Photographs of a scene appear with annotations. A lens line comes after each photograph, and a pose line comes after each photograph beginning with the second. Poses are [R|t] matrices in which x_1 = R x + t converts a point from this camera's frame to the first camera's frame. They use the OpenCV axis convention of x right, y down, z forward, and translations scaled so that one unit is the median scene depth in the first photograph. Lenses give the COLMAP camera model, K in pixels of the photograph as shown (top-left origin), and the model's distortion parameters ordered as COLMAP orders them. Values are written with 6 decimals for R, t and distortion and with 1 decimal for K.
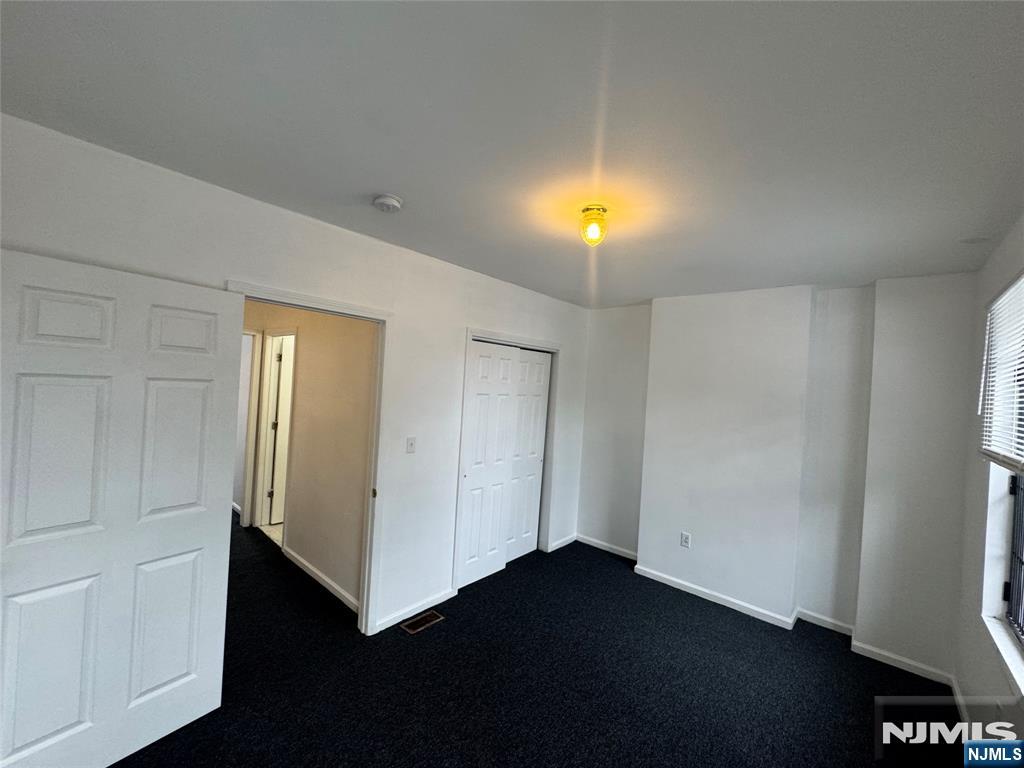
lens RADIAL K [[409.0, 0, 512.0], [0, 409.0, 384.0], [0, 0, 1]] dist [-0.001021, -0.000002]
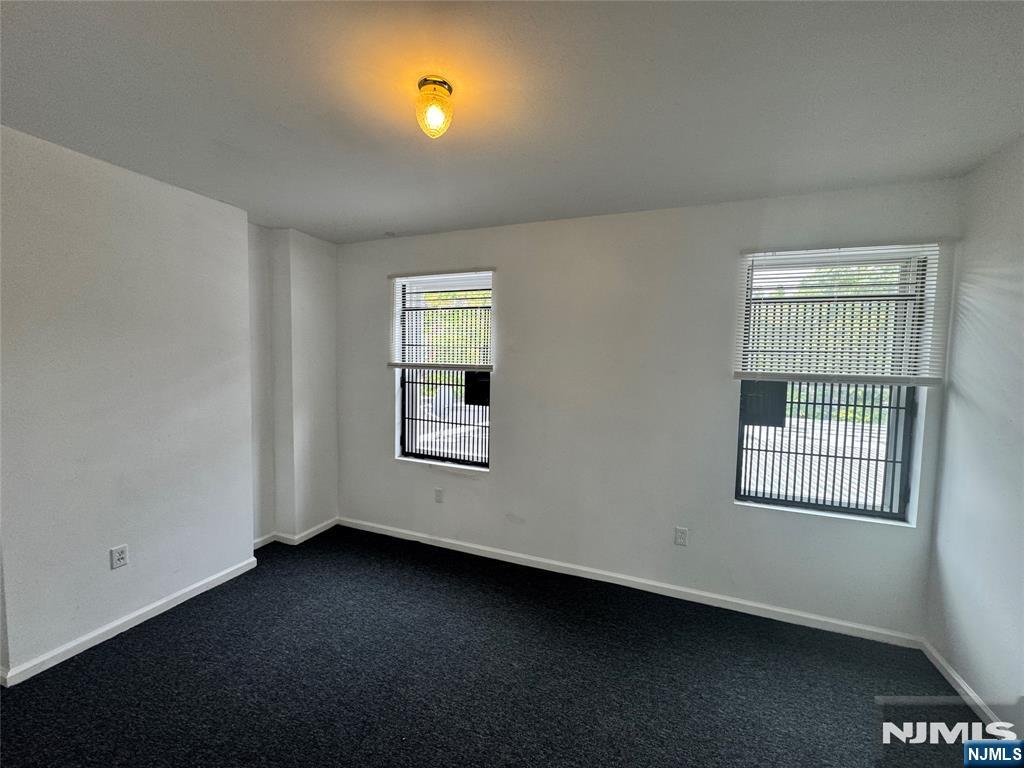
lens RADIAL K [[409.0, 0, 512.0], [0, 409.0, 384.0], [0, 0, 1]] dist [-0.001021, -0.000002]
pose [[-0.344551, -0.120227, 0.931037, -0.454295], [-0.035532, 0.992725, 0.115044, 0.017652], [-0.938095, 0.006557, -0.346316, 0.809724]]
